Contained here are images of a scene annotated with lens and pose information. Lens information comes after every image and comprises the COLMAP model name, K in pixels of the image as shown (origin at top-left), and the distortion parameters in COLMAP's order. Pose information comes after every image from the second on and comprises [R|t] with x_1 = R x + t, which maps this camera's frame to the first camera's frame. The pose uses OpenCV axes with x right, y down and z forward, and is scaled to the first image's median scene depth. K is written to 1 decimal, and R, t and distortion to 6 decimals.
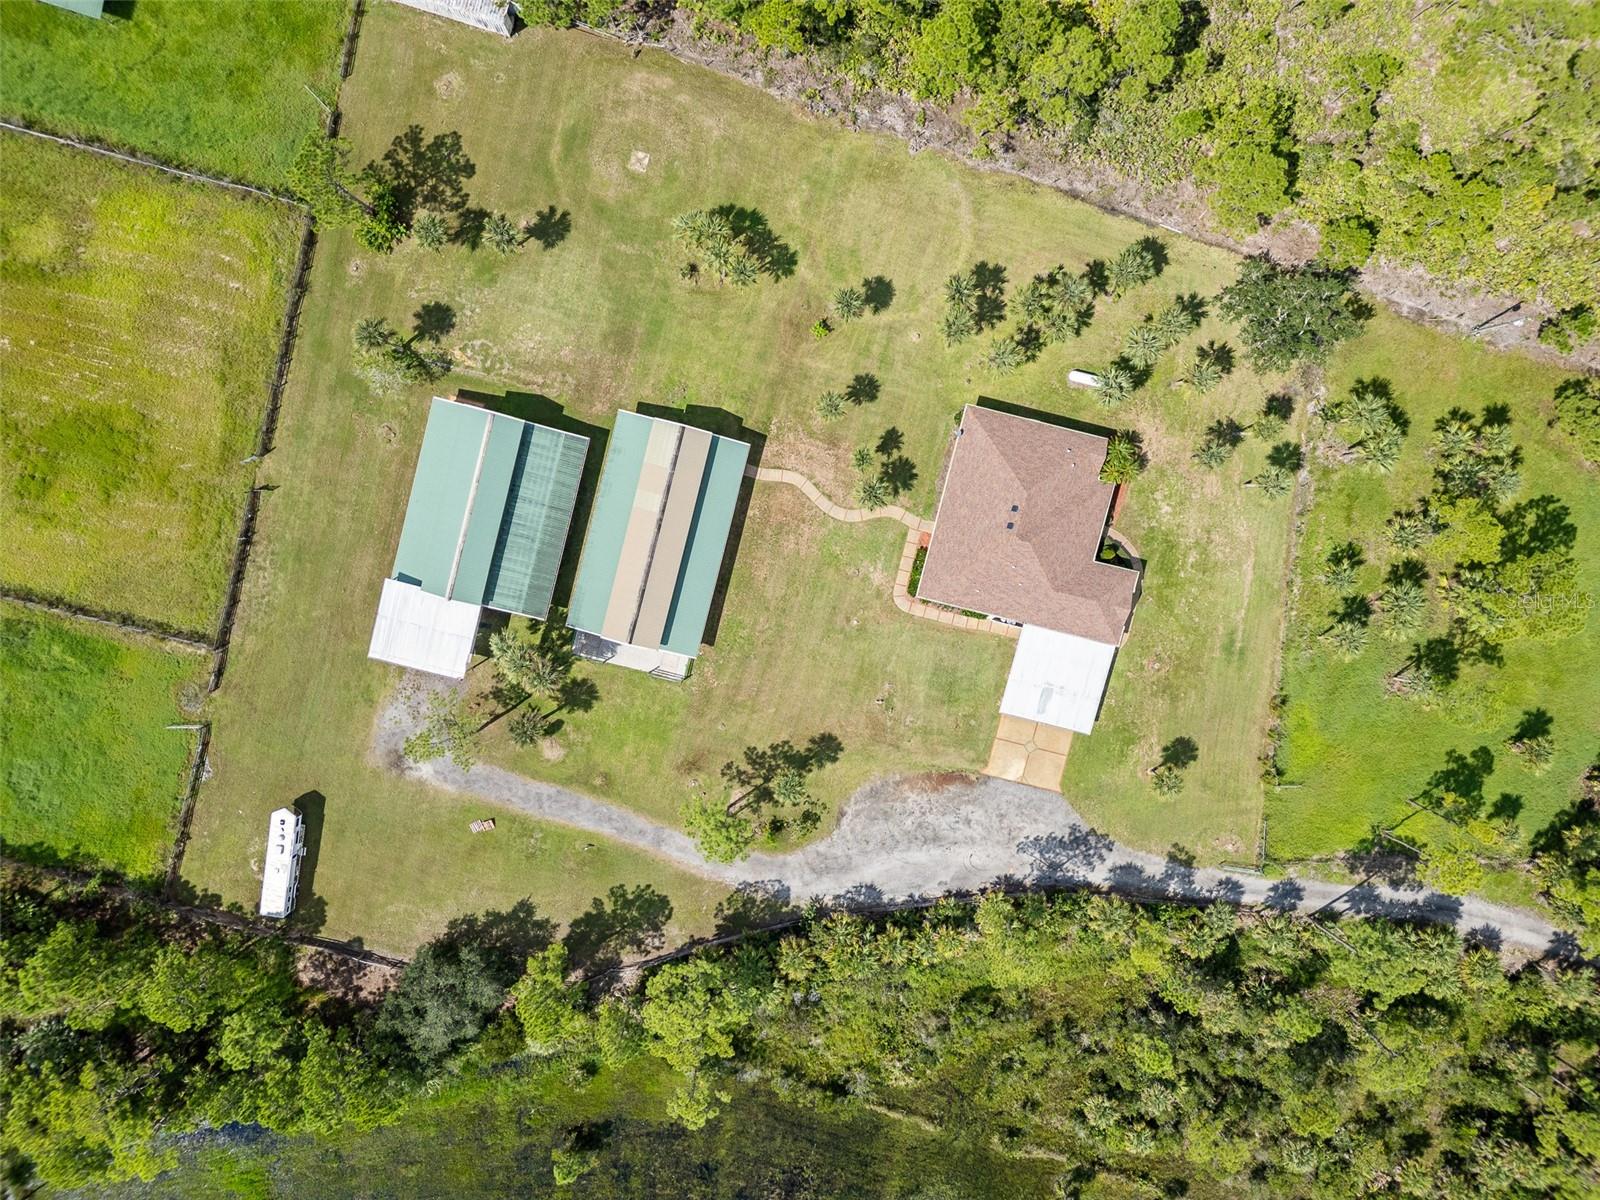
lens RADIAL K [[1120.5, 0, 800.0], [0, 1120.5, 600.0], [0, 0, 1]] dist [0.054666, -0.030325]
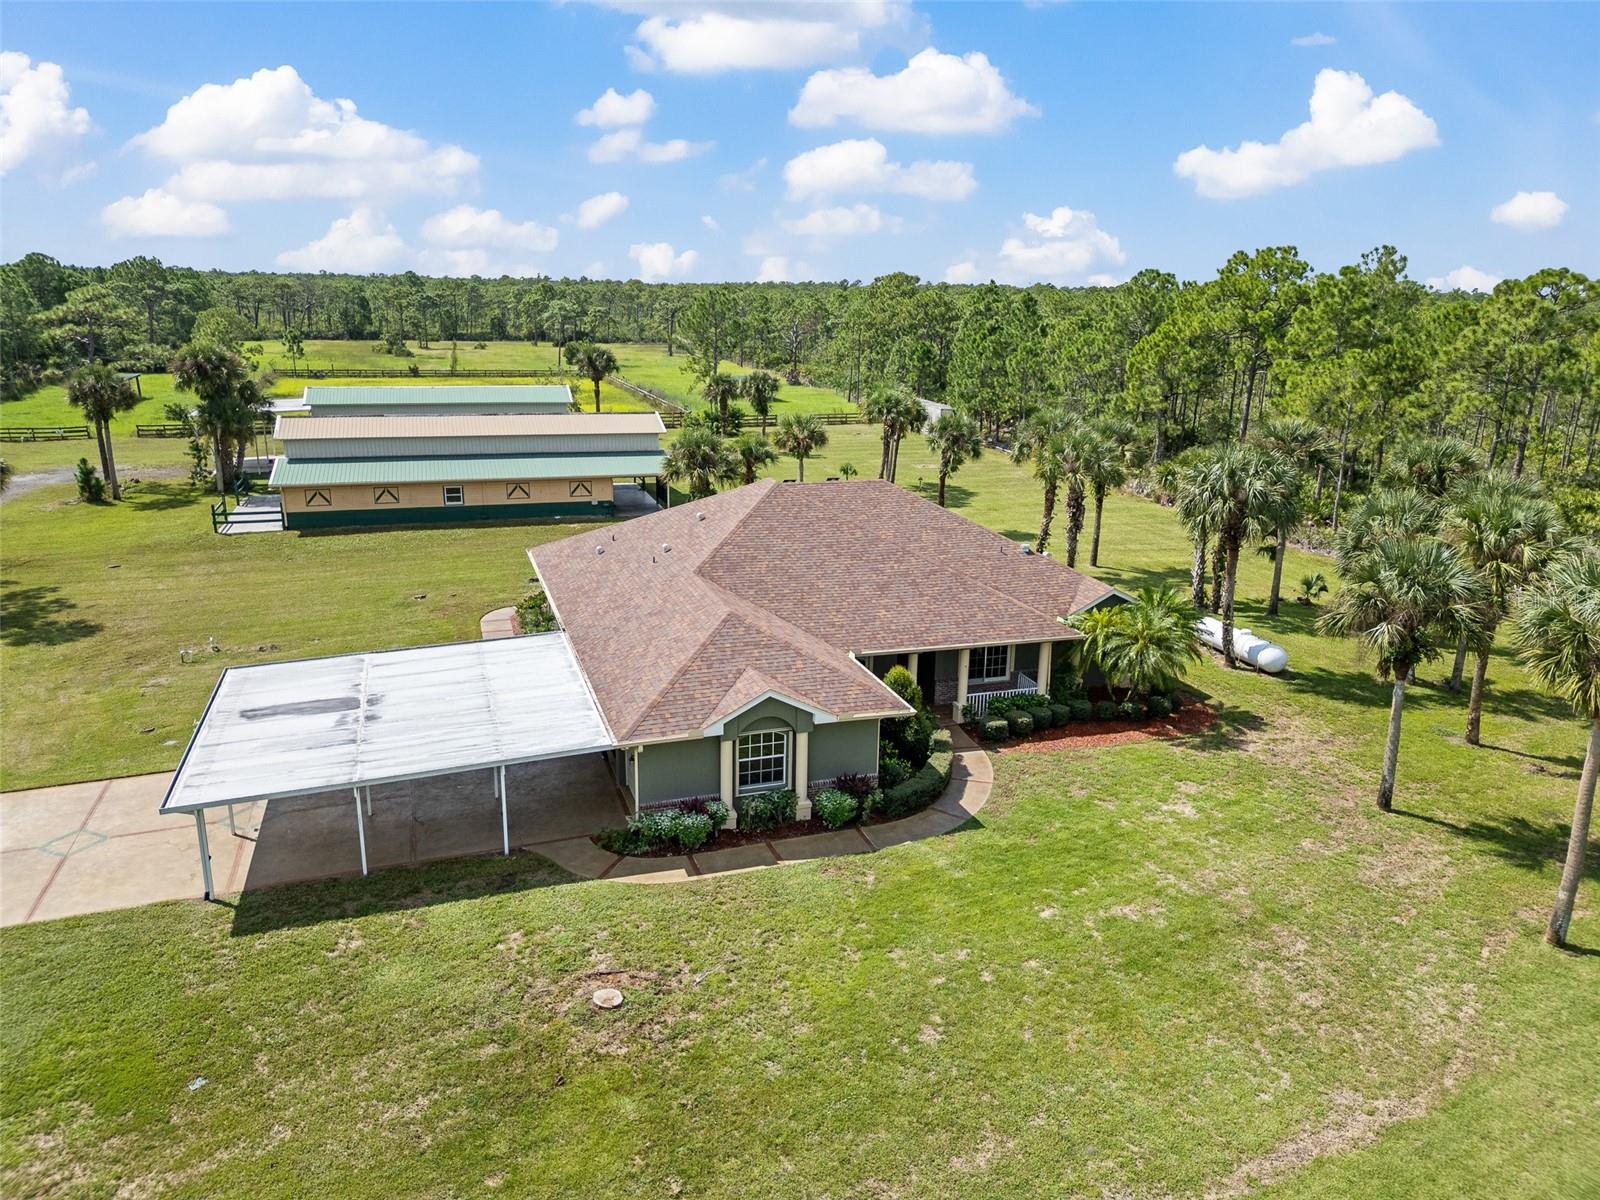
lens RADIAL K [[1120.5, 0, 800.0], [0, 1120.5, 600.0], [0, 0, 1]] dist [0.054666, -0.030325]
pose [[0.538682, 0.215222, -0.814556, 0.485394], [-0.839101, 0.050172, -0.541657, 0.133474], [-0.075709, 0.975275, 0.207620, 0.916996]]
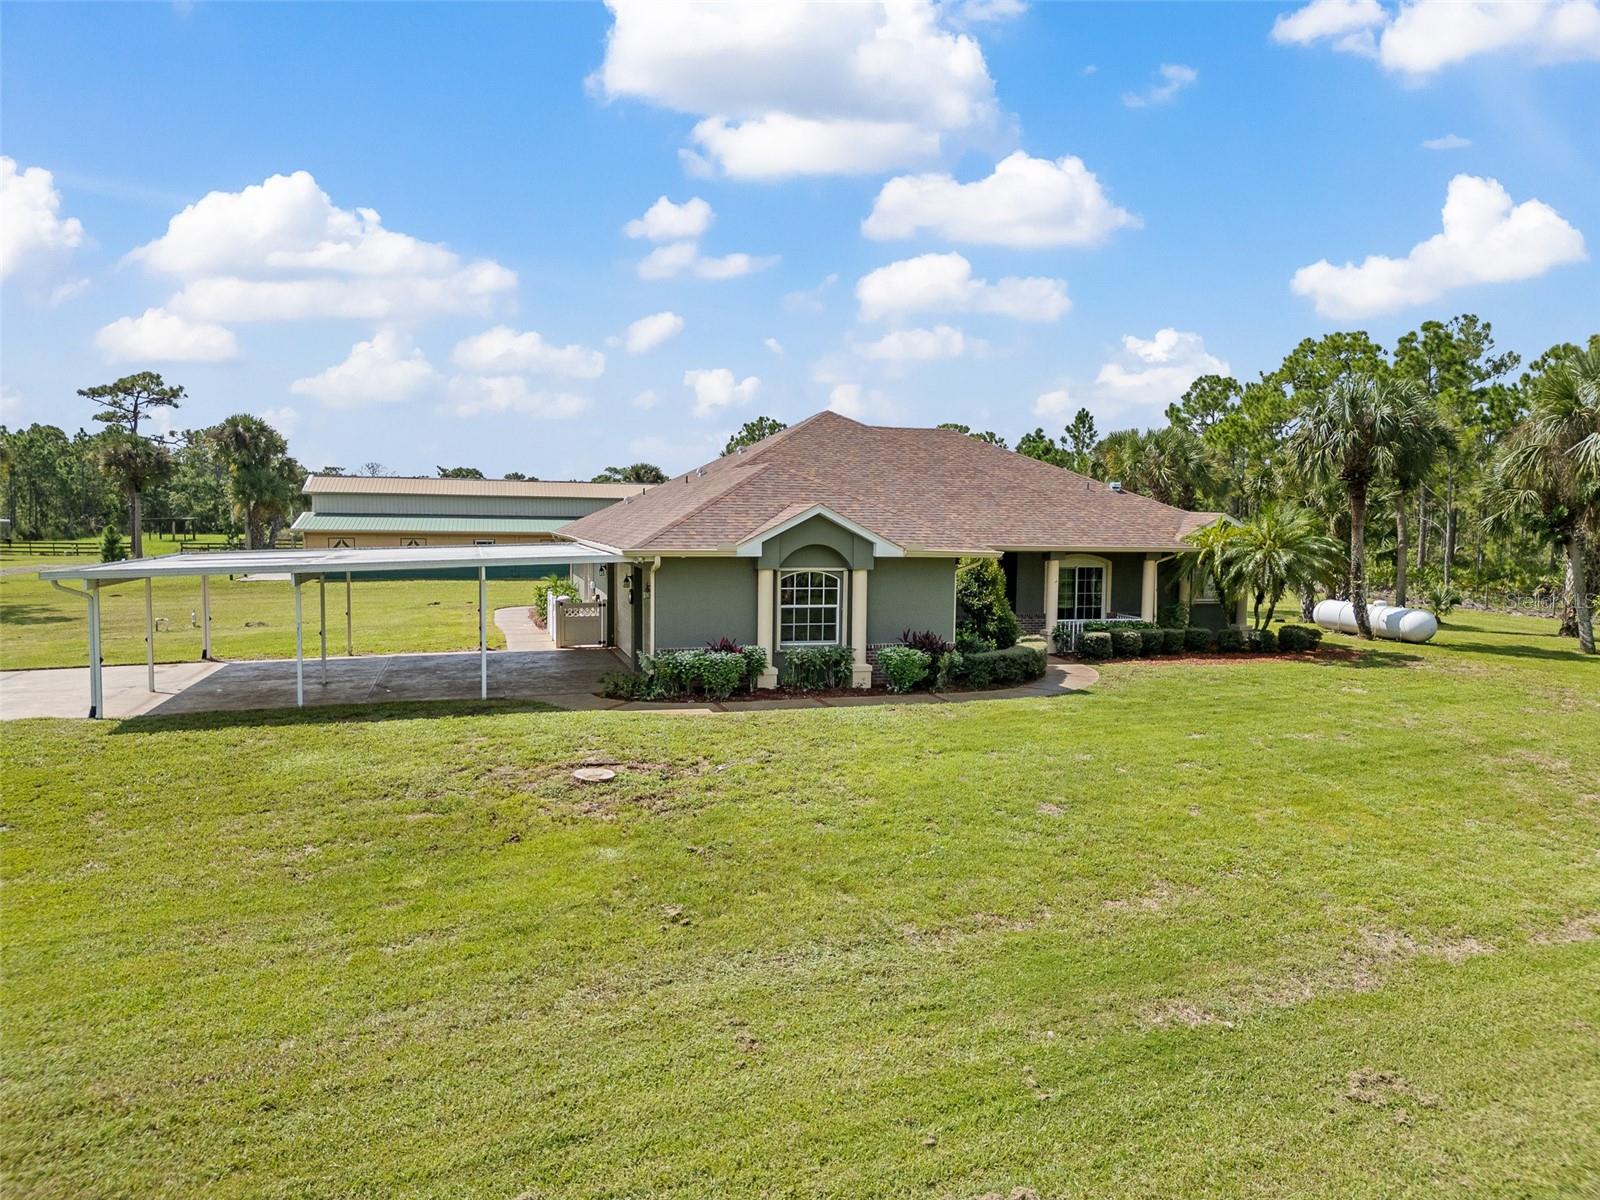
lens RADIAL K [[1120.5, 0, 800.0], [0, 1120.5, 600.0], [0, 0, 1]] dist [0.054666, -0.030325]
pose [[0.501941, 0.050622, -0.863419, 0.455927], [-0.861732, -0.056116, -0.504250, 0.108930], [-0.073977, 0.997140, 0.015456, 1.000395]]
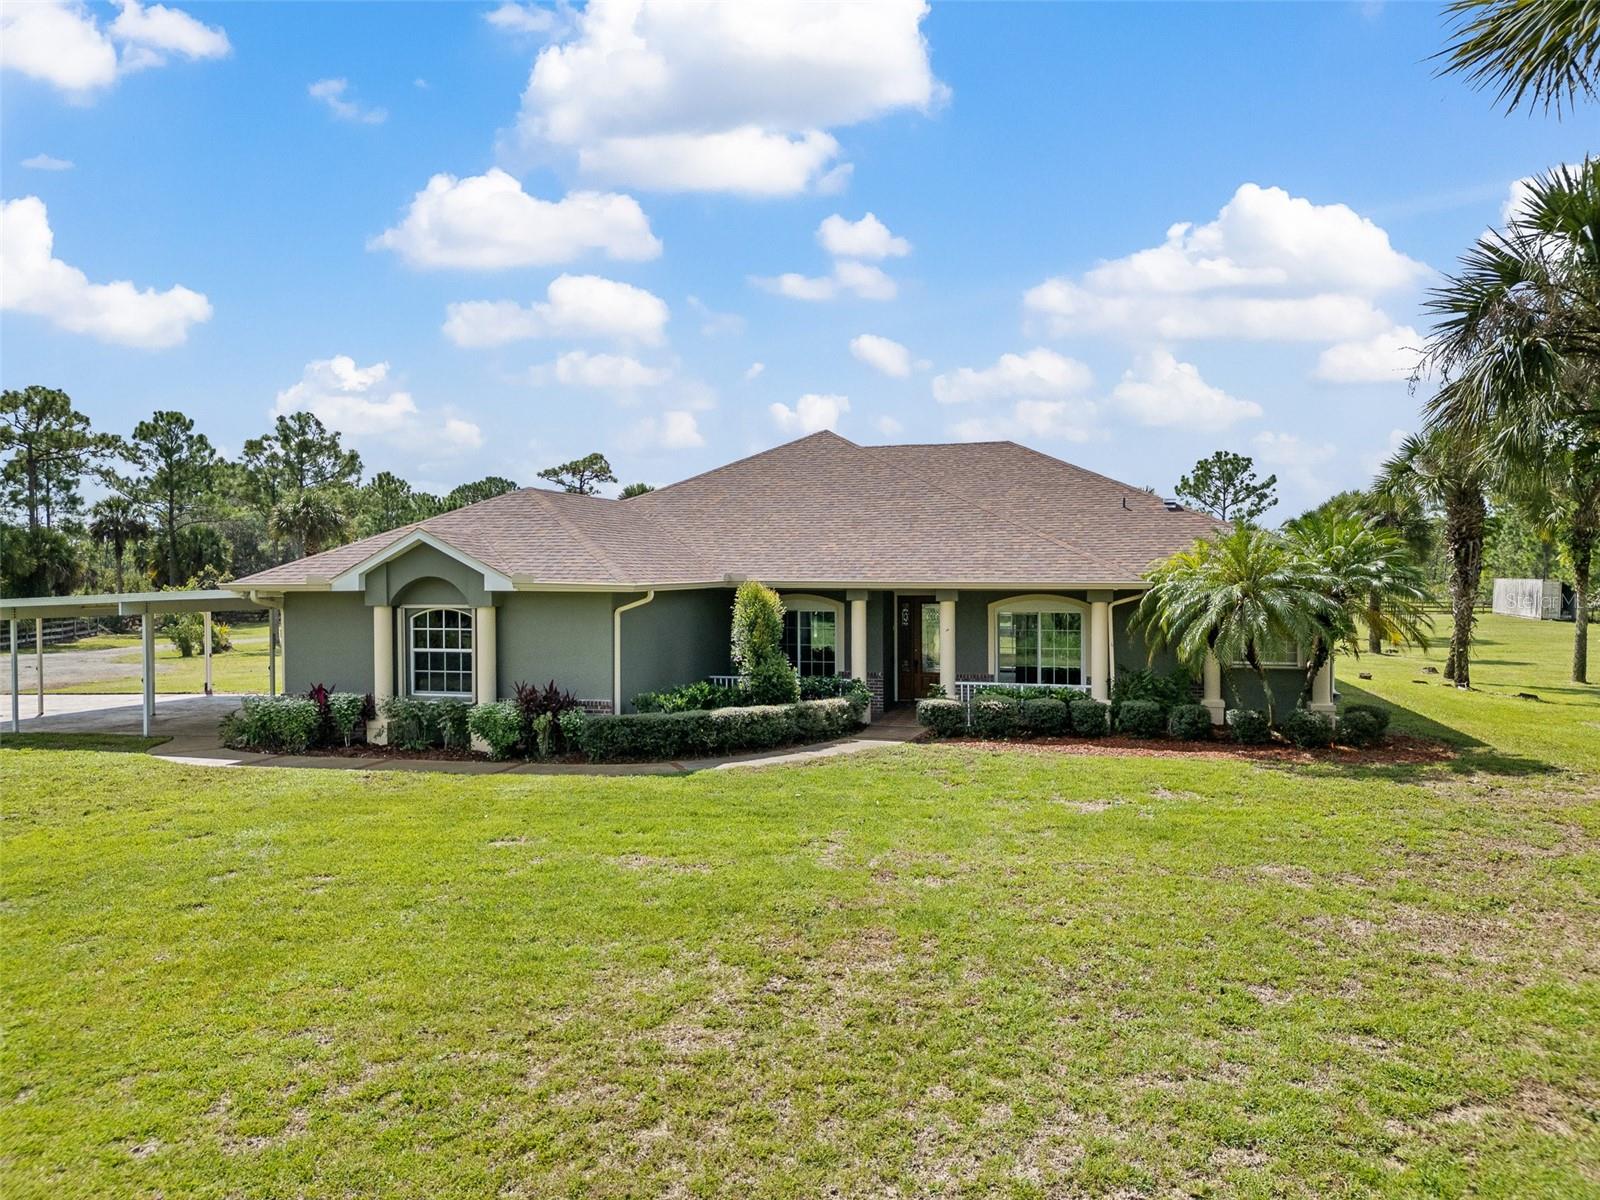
lens RADIAL K [[1134.9, 0, 800.2], [0, 1134.9, 631.8], [0, 0, 1]] dist [0.021792, 0.007412]
pose [[-0.024224, 0.028501, -0.999300, 0.455123], [-0.996530, -0.080315, 0.021866, -0.051535], [-0.079635, 0.996362, 0.030348, 0.992069]]
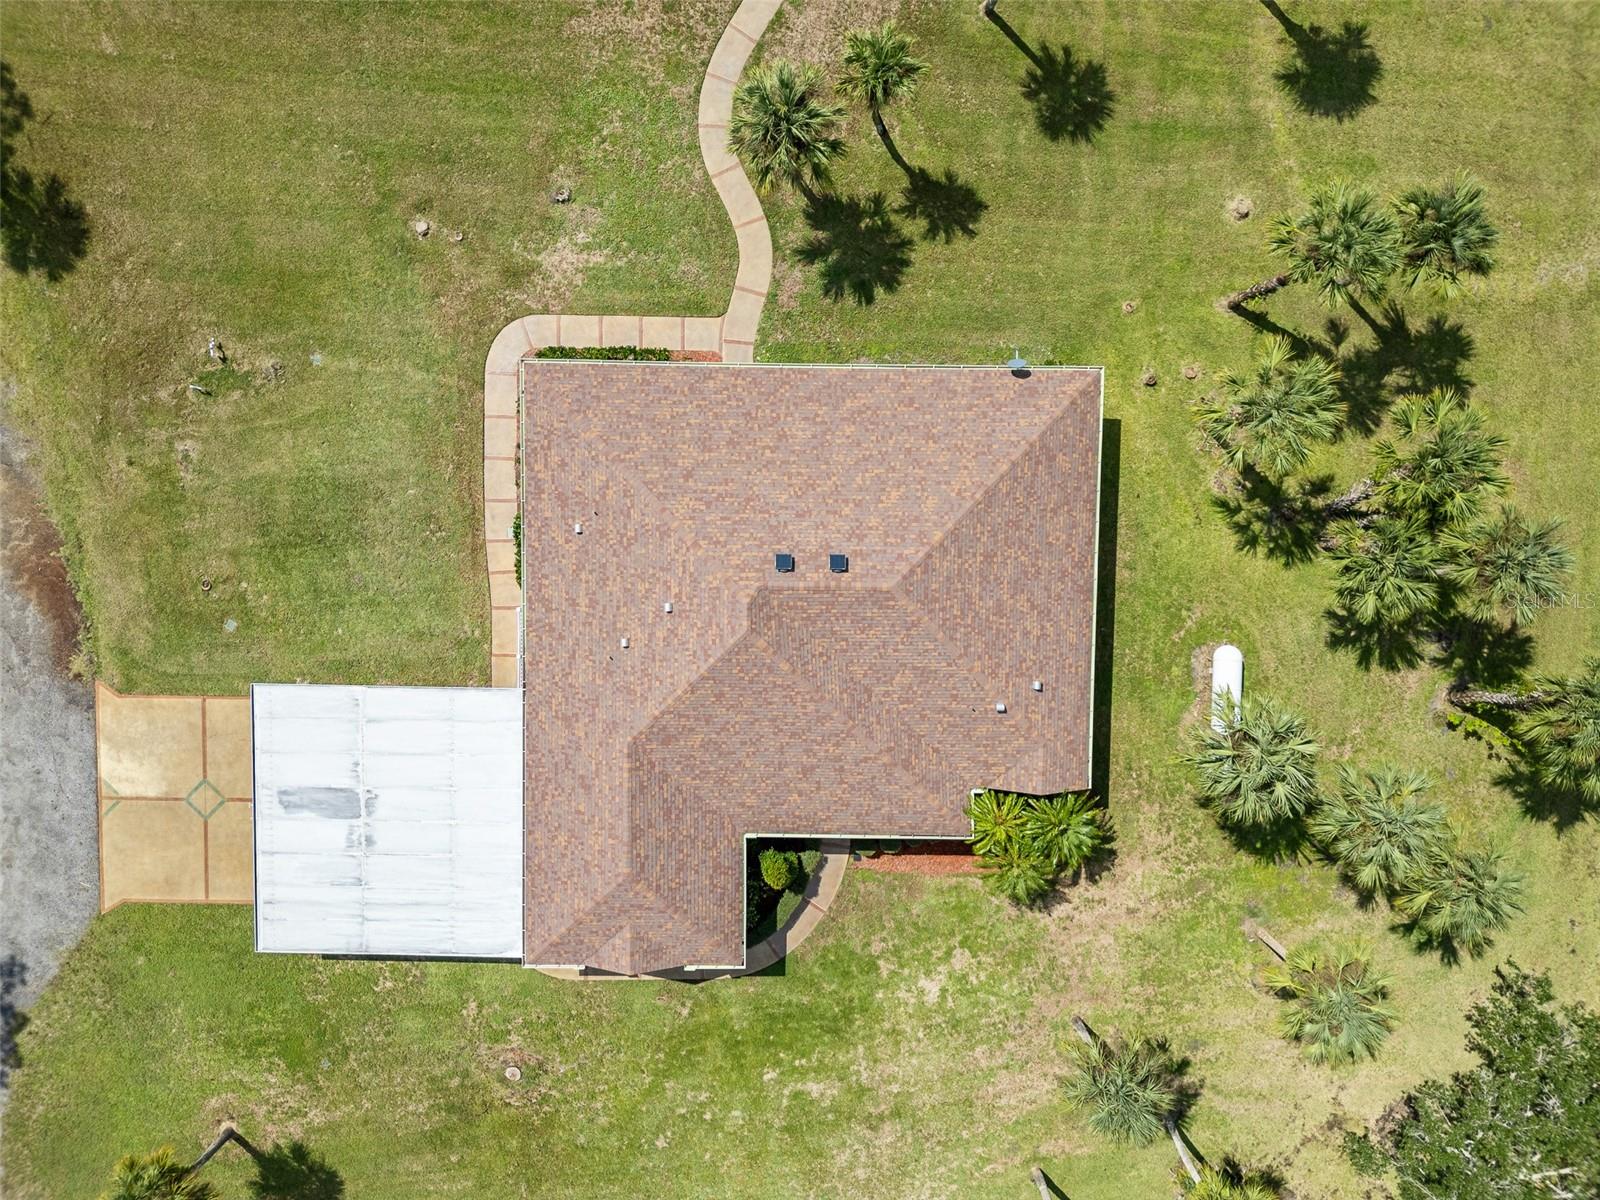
lens RADIAL K [[1120.5, 0, 800.0], [0, 1120.5, 600.0], [0, 0, 1]] dist [0.054666, -0.030325]
pose [[0.229009, 0.972085, 0.051045, 0.174039], [-0.969755, 0.232381, -0.074662, -0.041418], [-0.084440, -0.032403, 0.995902, 0.646317]]
